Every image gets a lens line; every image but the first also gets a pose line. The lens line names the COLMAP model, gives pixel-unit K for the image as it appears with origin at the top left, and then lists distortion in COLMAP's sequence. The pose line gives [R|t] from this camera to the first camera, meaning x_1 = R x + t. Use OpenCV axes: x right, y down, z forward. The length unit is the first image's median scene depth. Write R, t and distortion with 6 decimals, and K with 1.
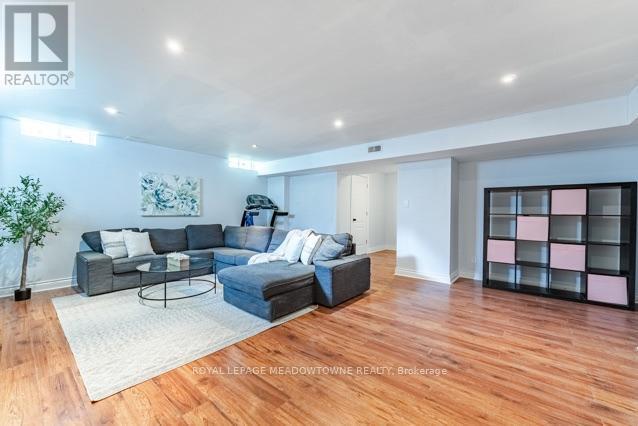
lens RADIAL K [[256.5, 0, 332.3], [0, 256.5, 214.8], [0, 0, 1]] dist [-0.003370, 0.000073]
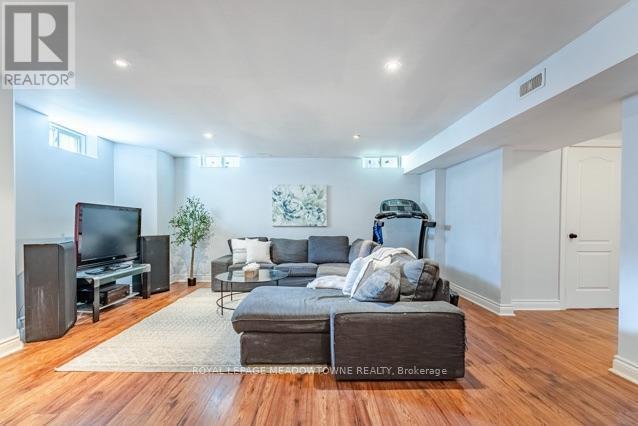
lens RADIAL K [[300.4, 0, 315.4], [0, 300.4, 225.3], [0, 0, 1]] dist [-0.005344, 0.000432]
pose [[0.627530, 0.001888, -0.778590, 0.330441], [-0.003120, 0.999995, -0.000090, 0.000283], [0.778586, 0.002486, 0.627533, 0.337798]]
